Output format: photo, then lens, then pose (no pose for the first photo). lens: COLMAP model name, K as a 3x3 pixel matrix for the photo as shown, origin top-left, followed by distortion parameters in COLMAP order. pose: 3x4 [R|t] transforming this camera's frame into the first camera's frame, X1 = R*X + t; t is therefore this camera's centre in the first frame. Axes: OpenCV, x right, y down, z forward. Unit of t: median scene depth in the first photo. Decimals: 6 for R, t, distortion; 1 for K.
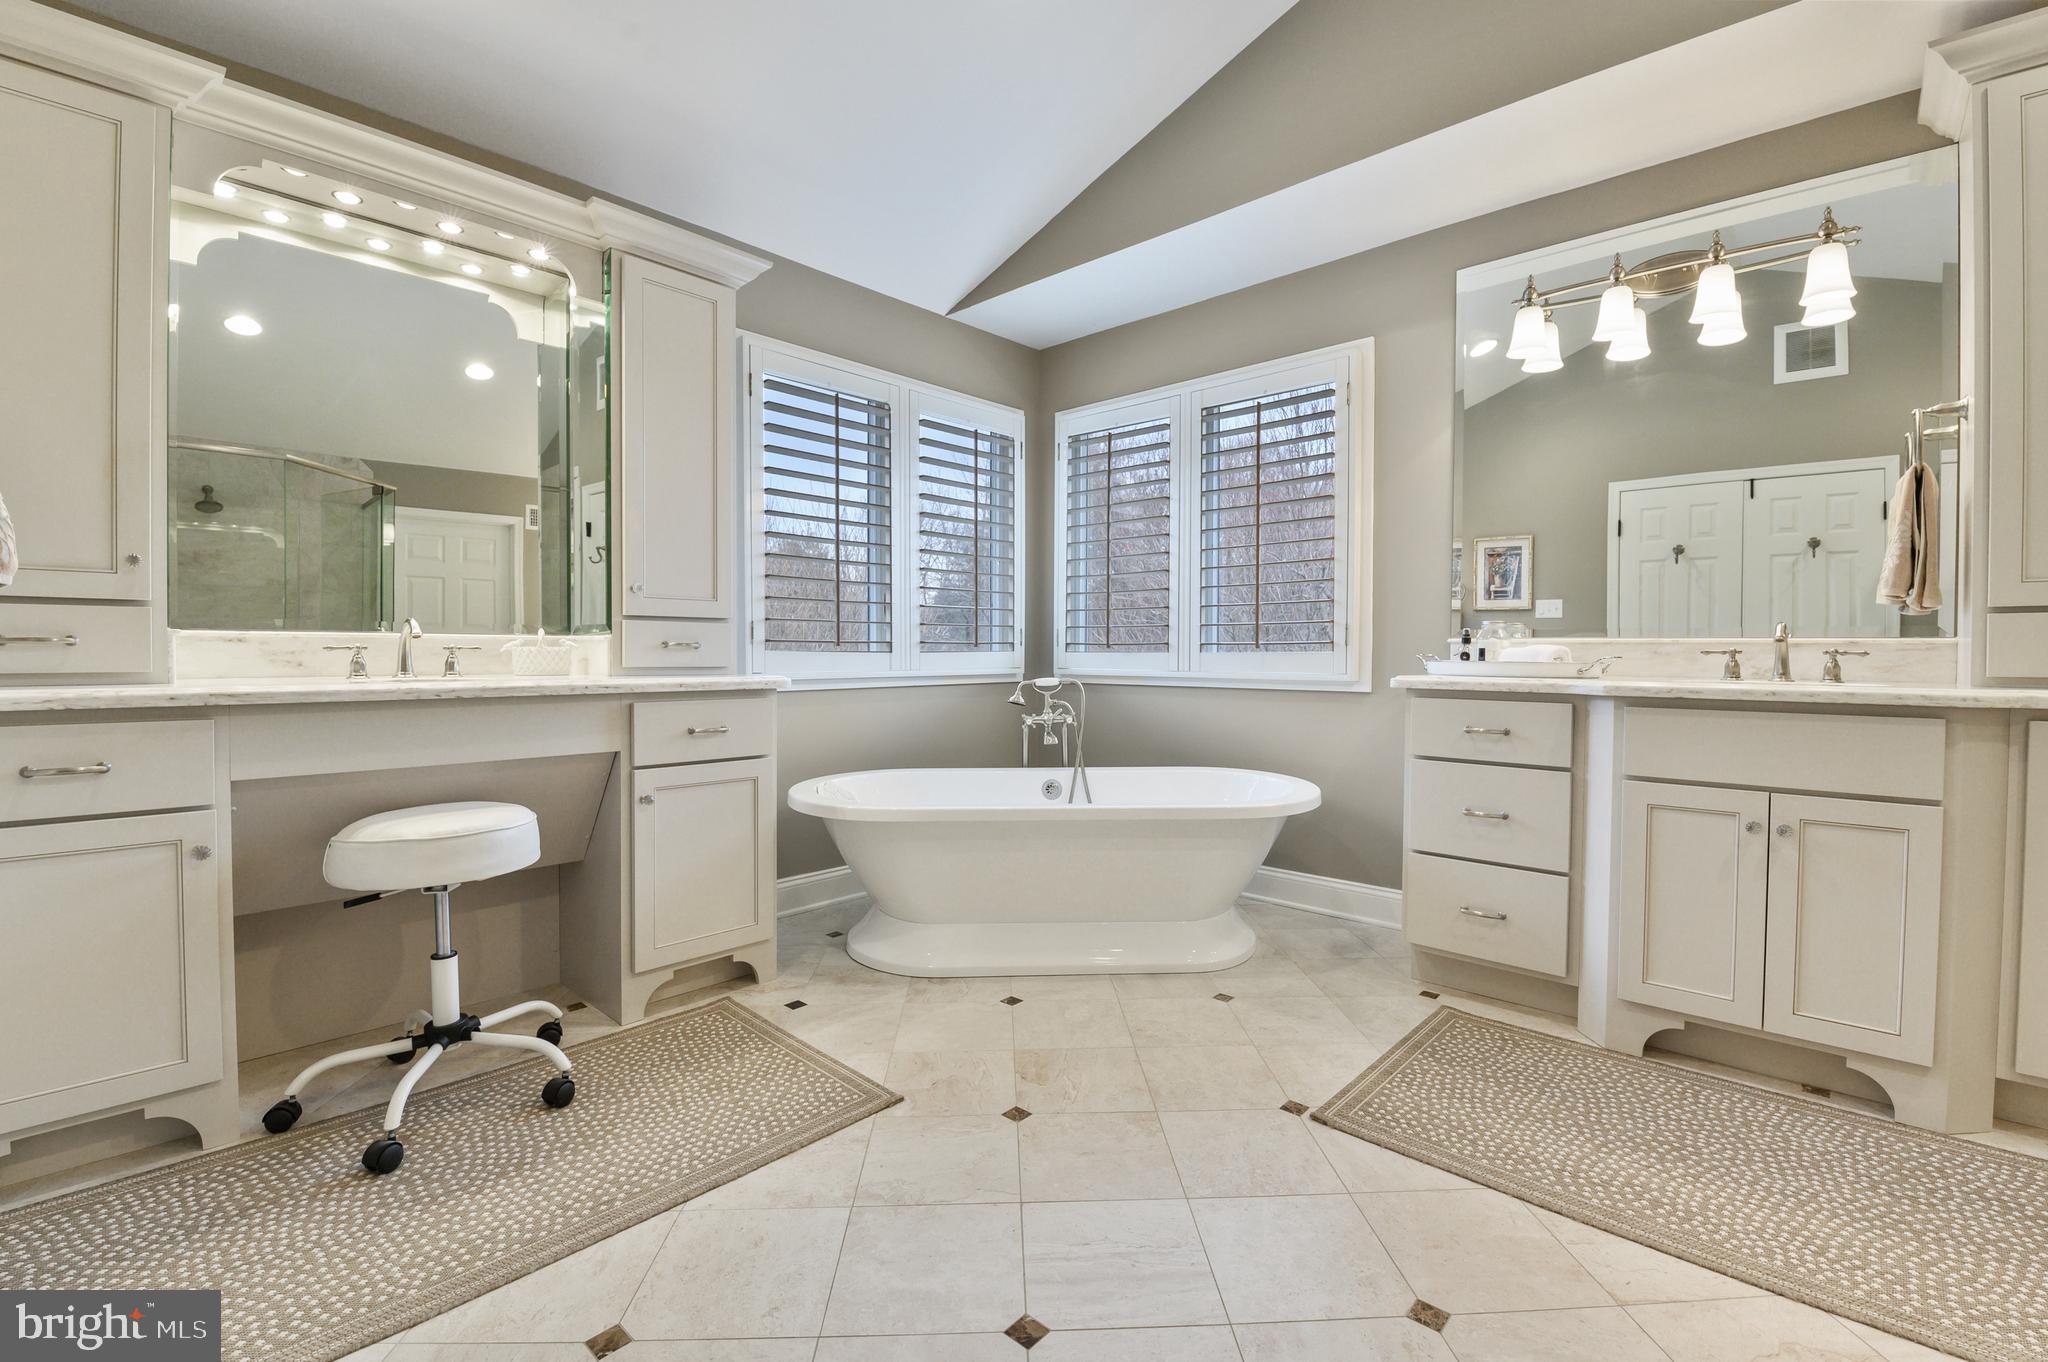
lens RADIAL K [[895.1, 0, 1017.0], [0, 895.1, 668.8], [0, 0, 1]] dist [-0.014187, -0.000739]
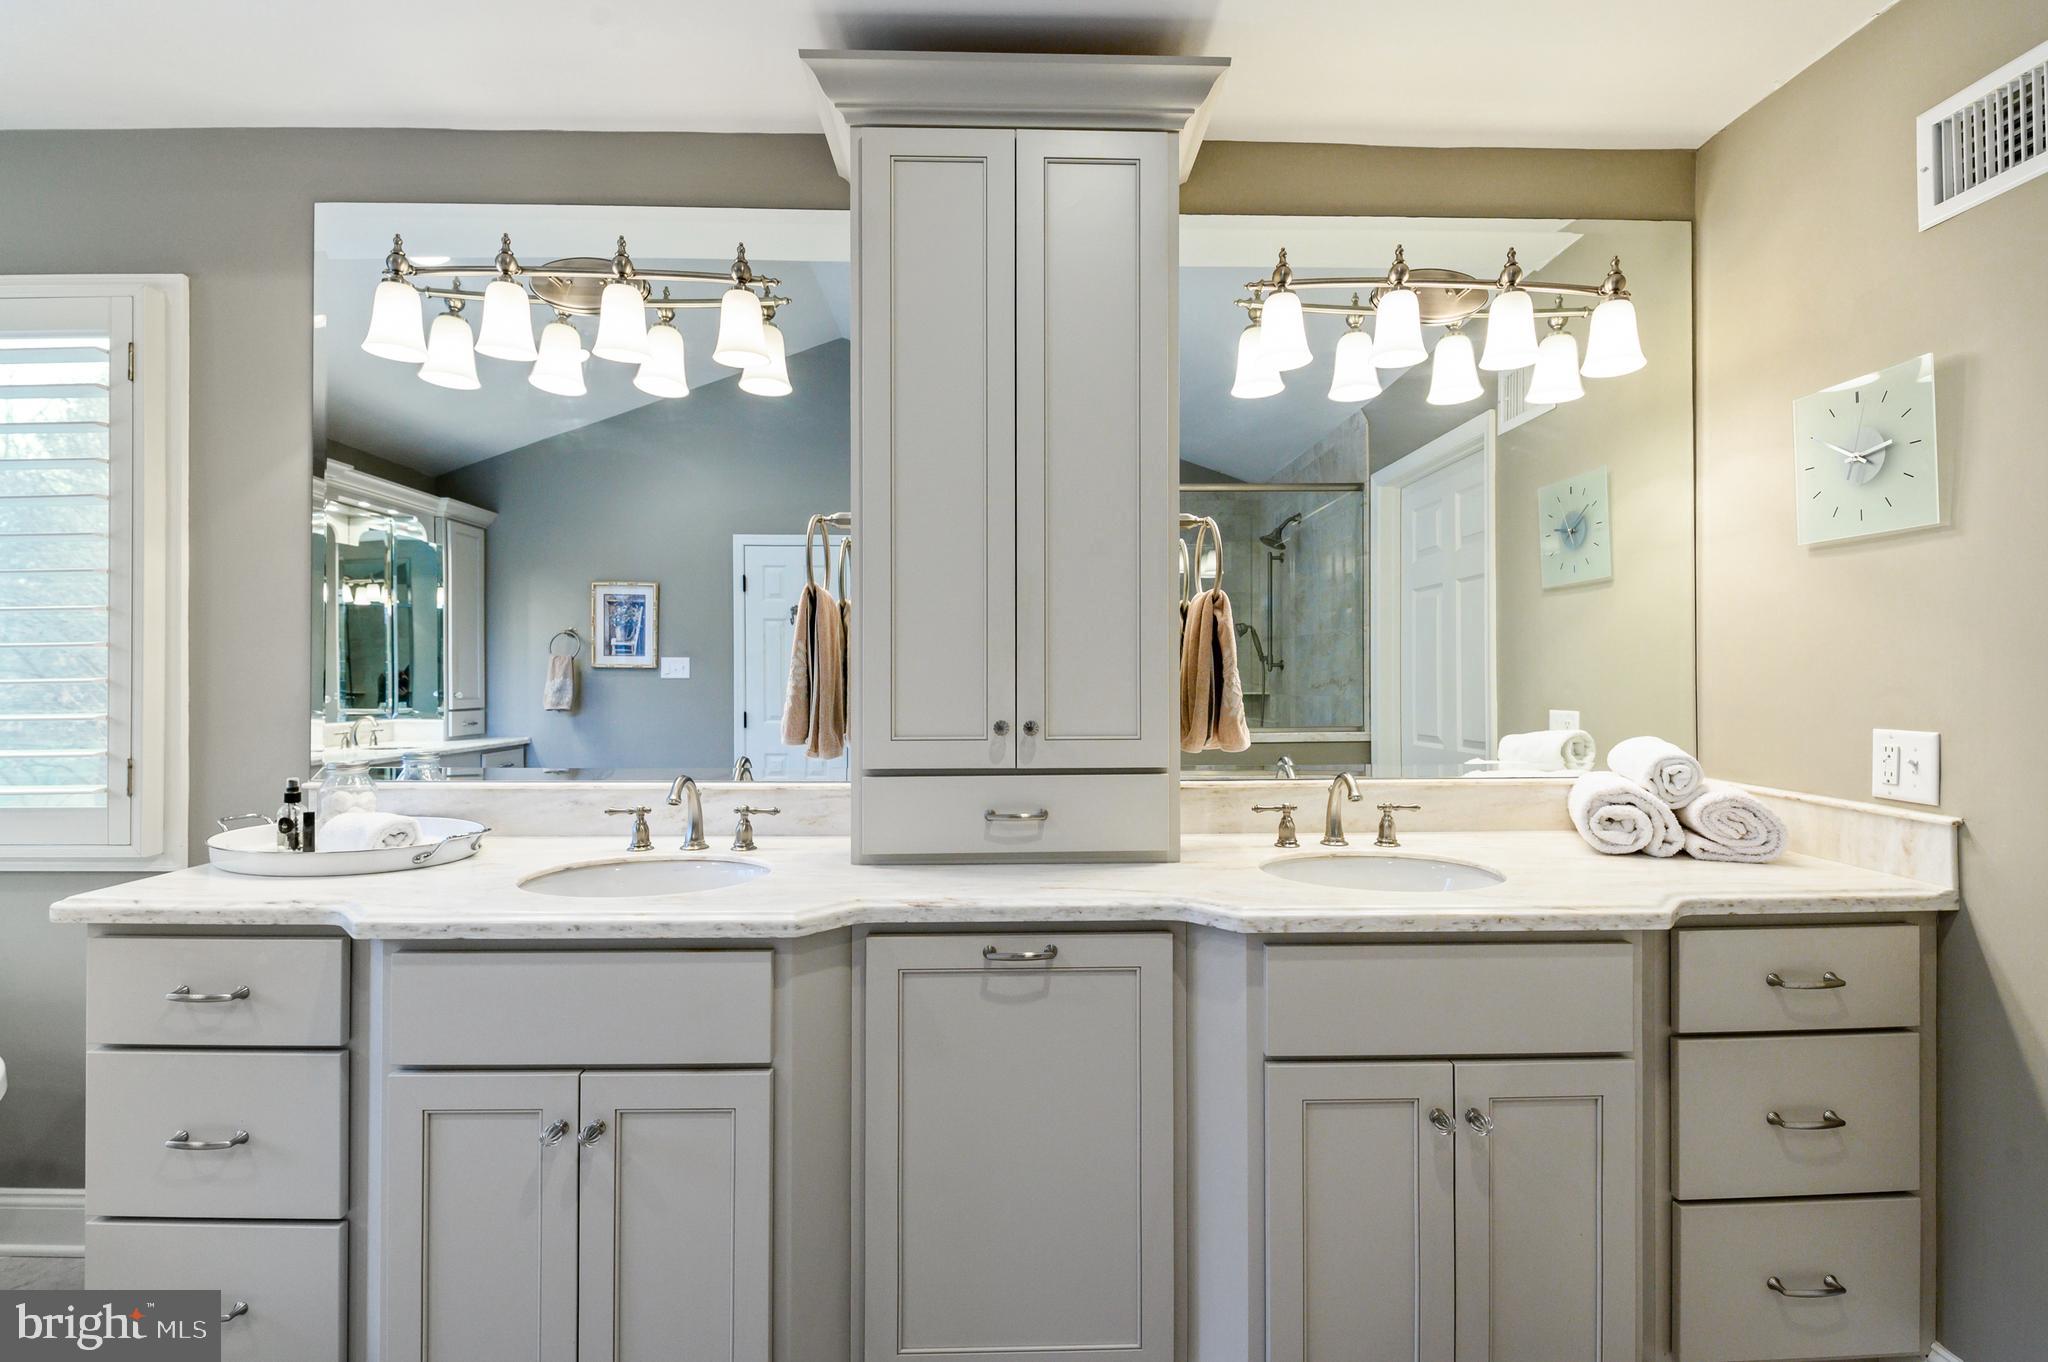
lens RADIAL K [[895.1, 0, 1036.5], [0, 895.1, 674.4], [0, 0, 1]] dist [-0.014187, -0.000739]
pose [[0.720833, -0.010108, 0.693035, 0.523270], [0.010795, 0.999936, 0.003356, -0.130608], [-0.693025, 0.005062, 0.720896, 0.228166]]
